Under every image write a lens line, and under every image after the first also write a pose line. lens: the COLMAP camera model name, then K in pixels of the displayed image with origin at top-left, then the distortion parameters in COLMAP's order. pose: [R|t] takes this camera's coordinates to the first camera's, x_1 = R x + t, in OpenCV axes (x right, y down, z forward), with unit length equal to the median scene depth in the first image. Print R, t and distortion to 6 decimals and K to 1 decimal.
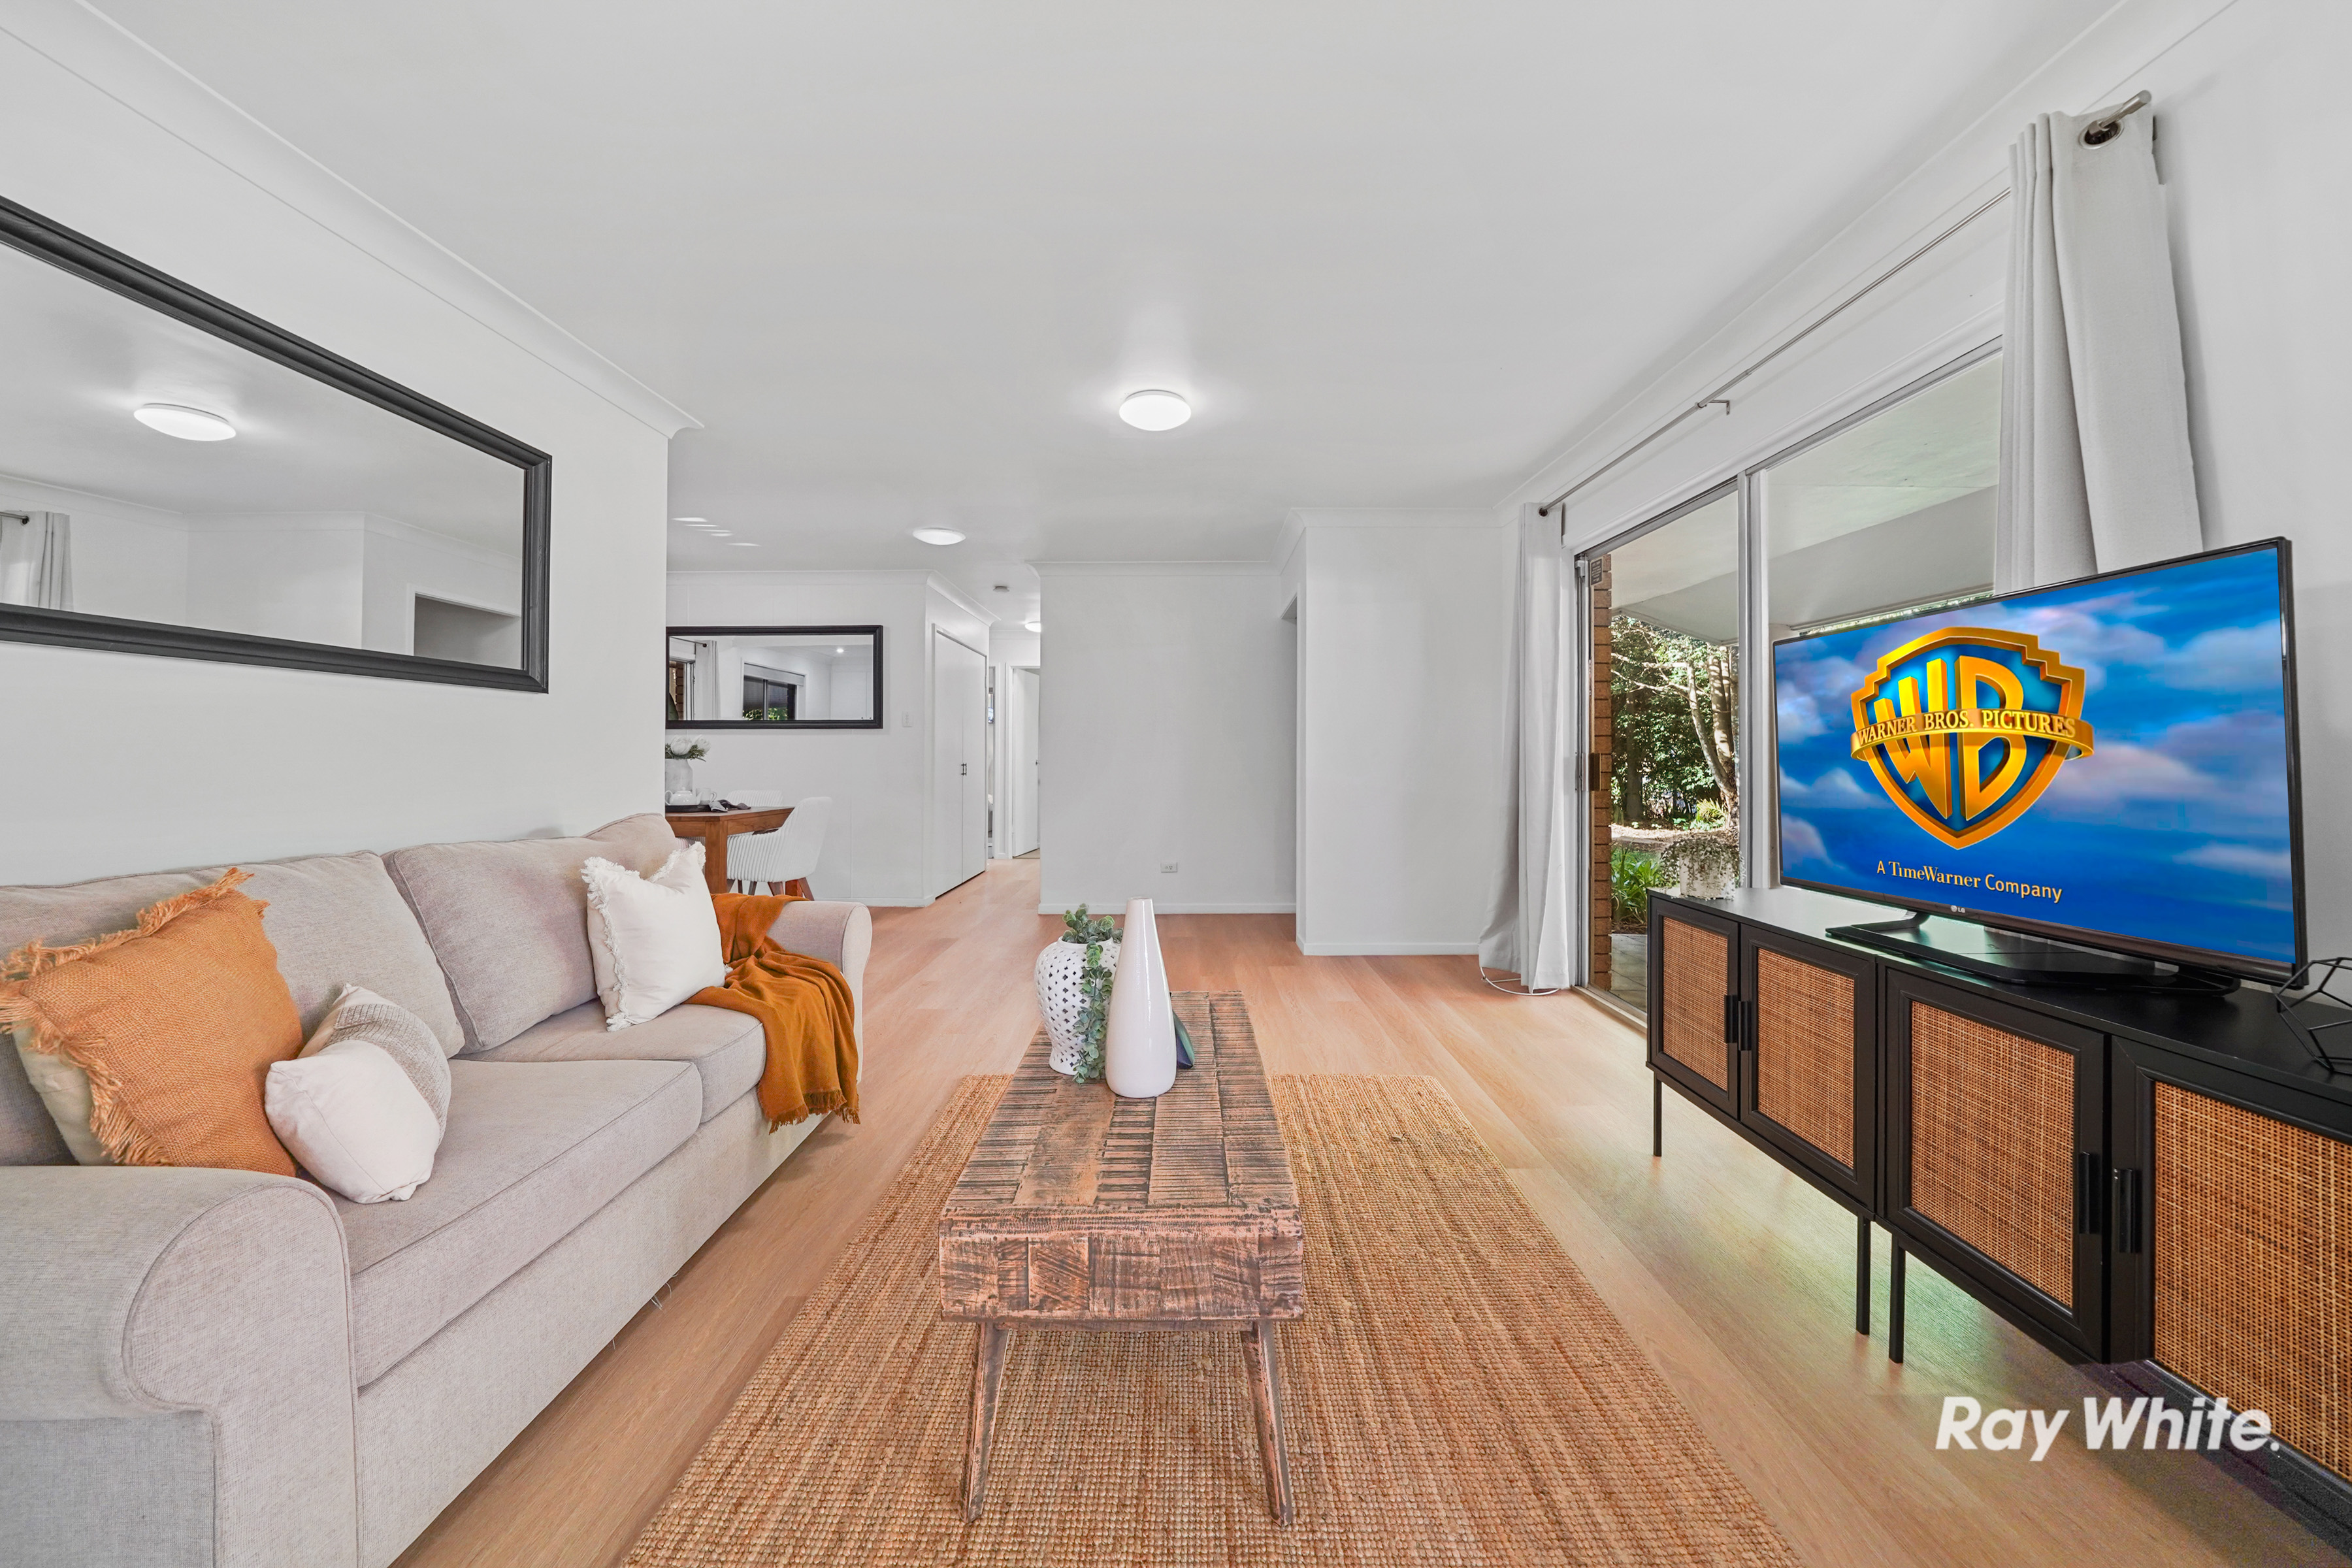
lens RADIAL K [[792.9, 0, 1176.5], [0, 792.9, 763.6], [0, 0, 1]] dist [0.012219, 0.000068]
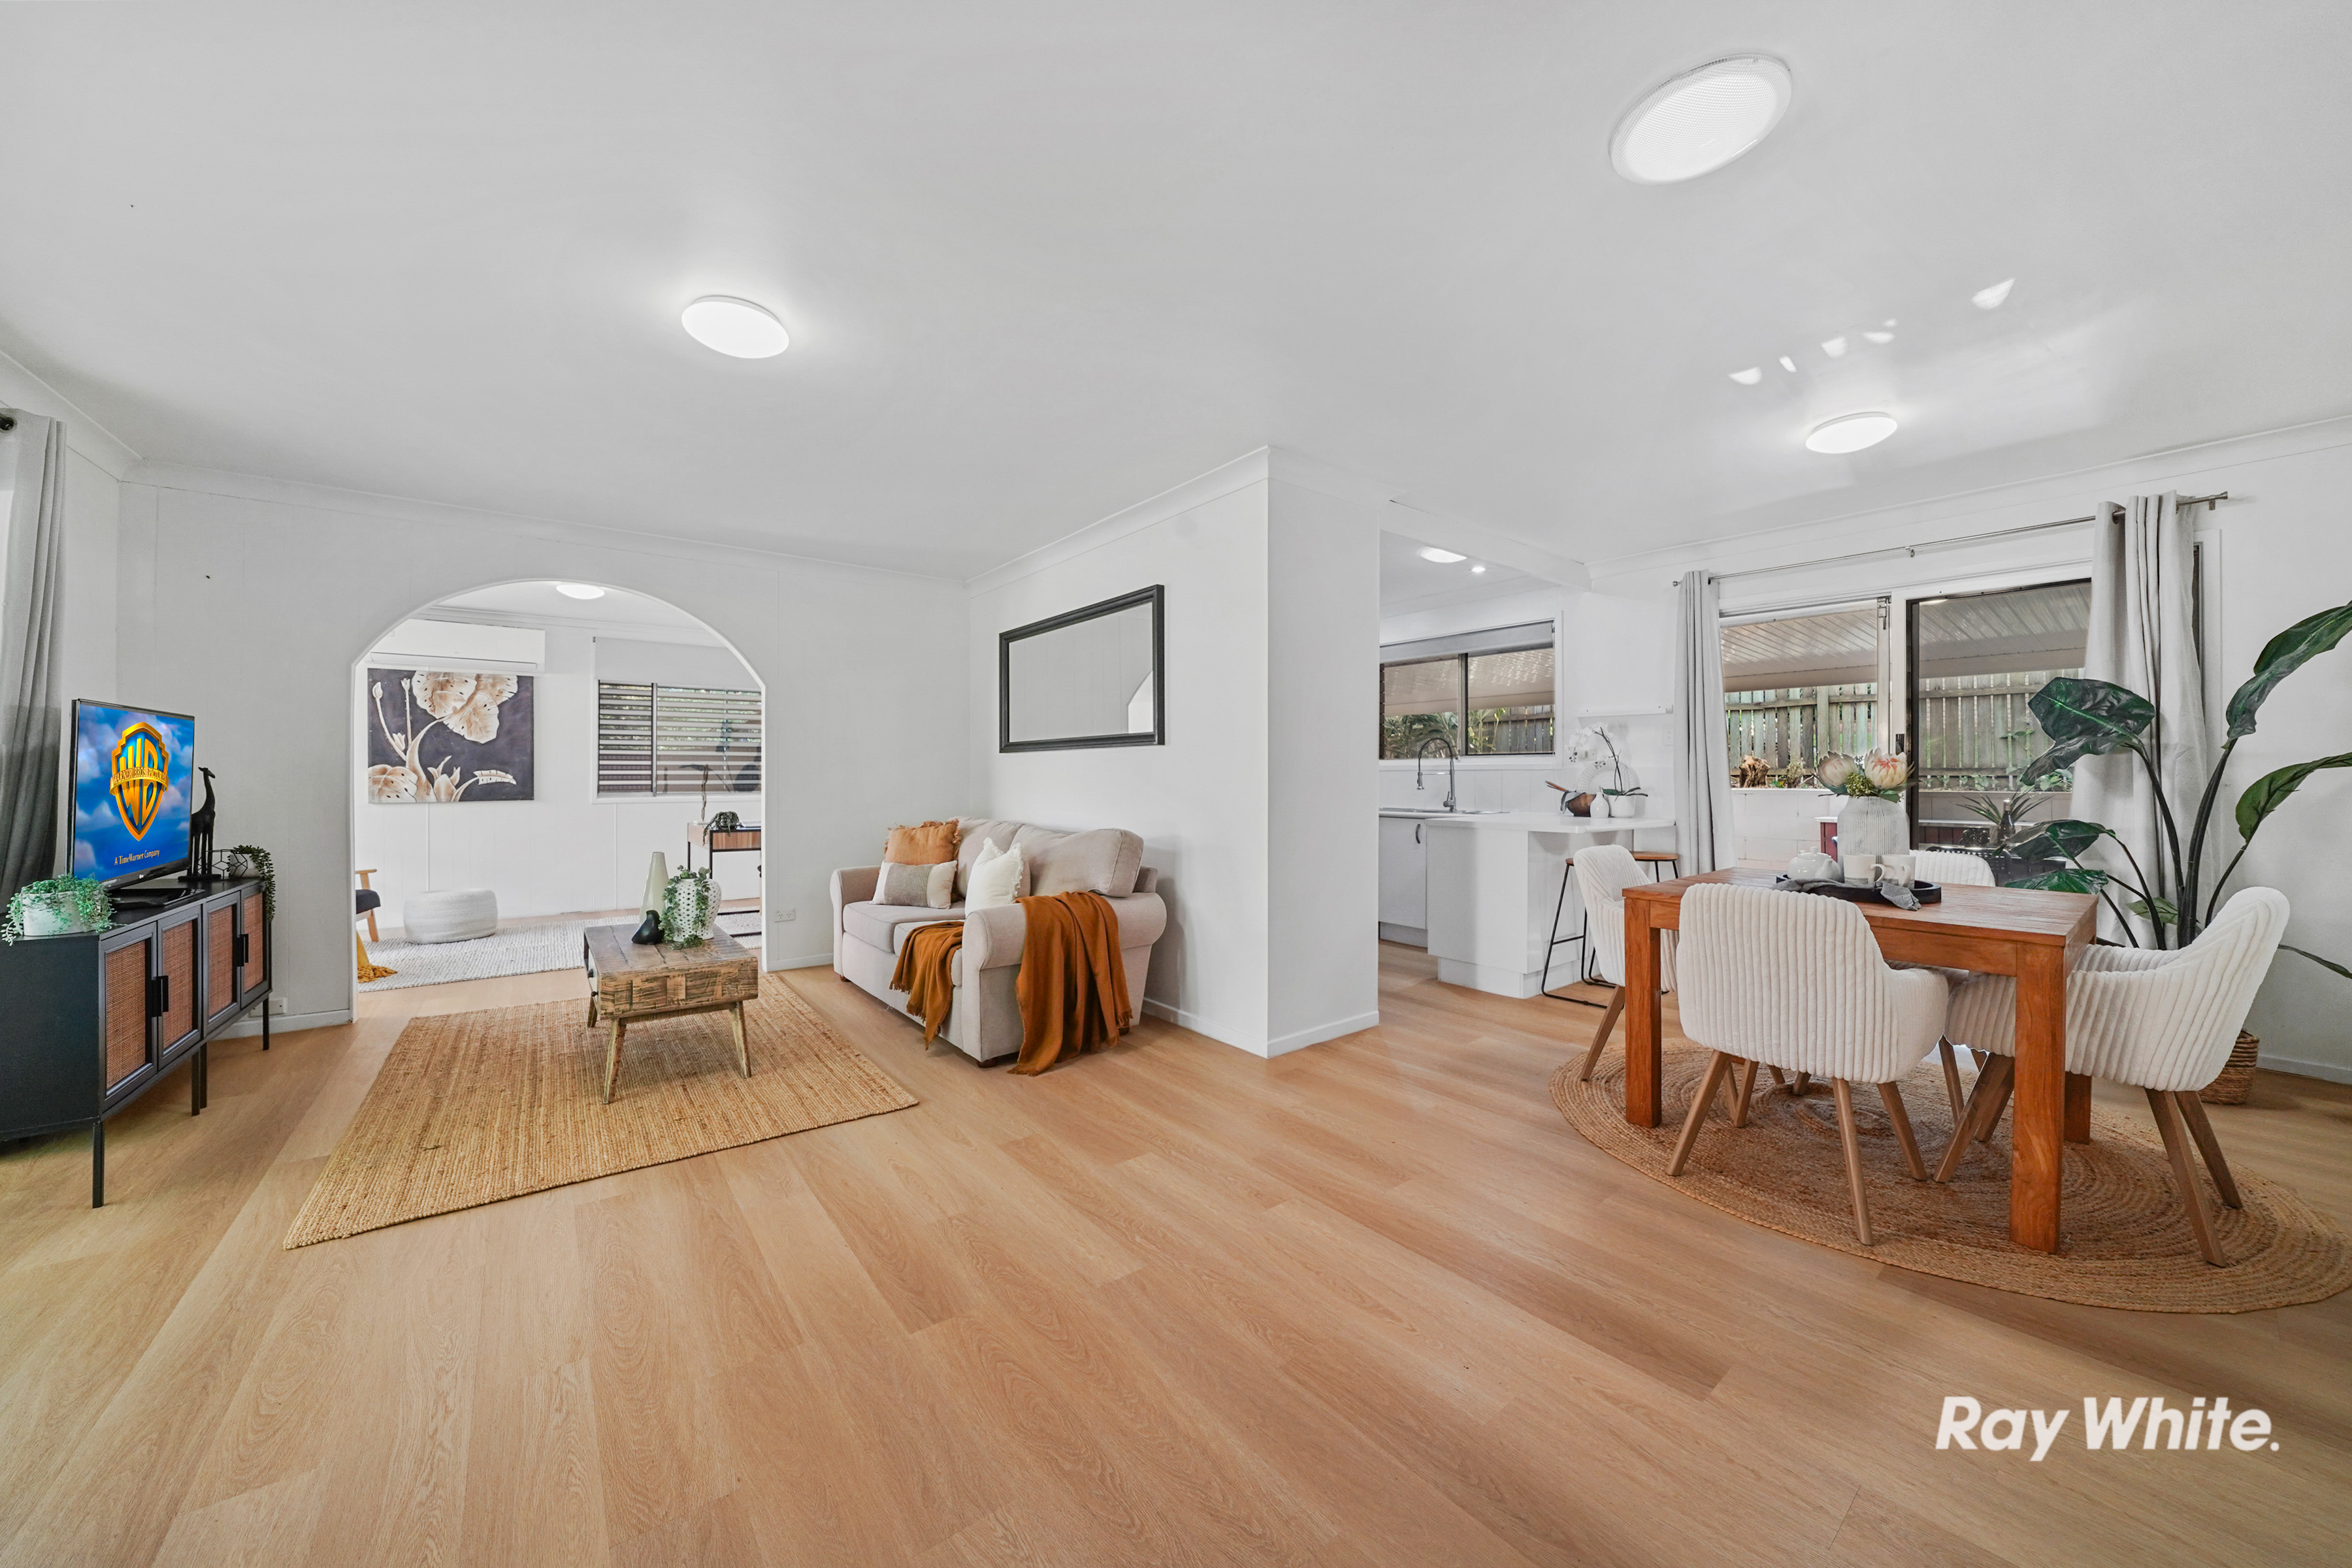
lens RADIAL K [[792.9, 0, 1187.7], [0, 792.9, 769.4], [0, 0, 1]] dist [0.012219, 0.000068]
pose [[-0.775077, 0.009403, -0.631797, 0.246024], [0.008012, 0.999955, 0.005053, -0.045839], [0.631816, -0.001145, -0.775118, 3.643507]]
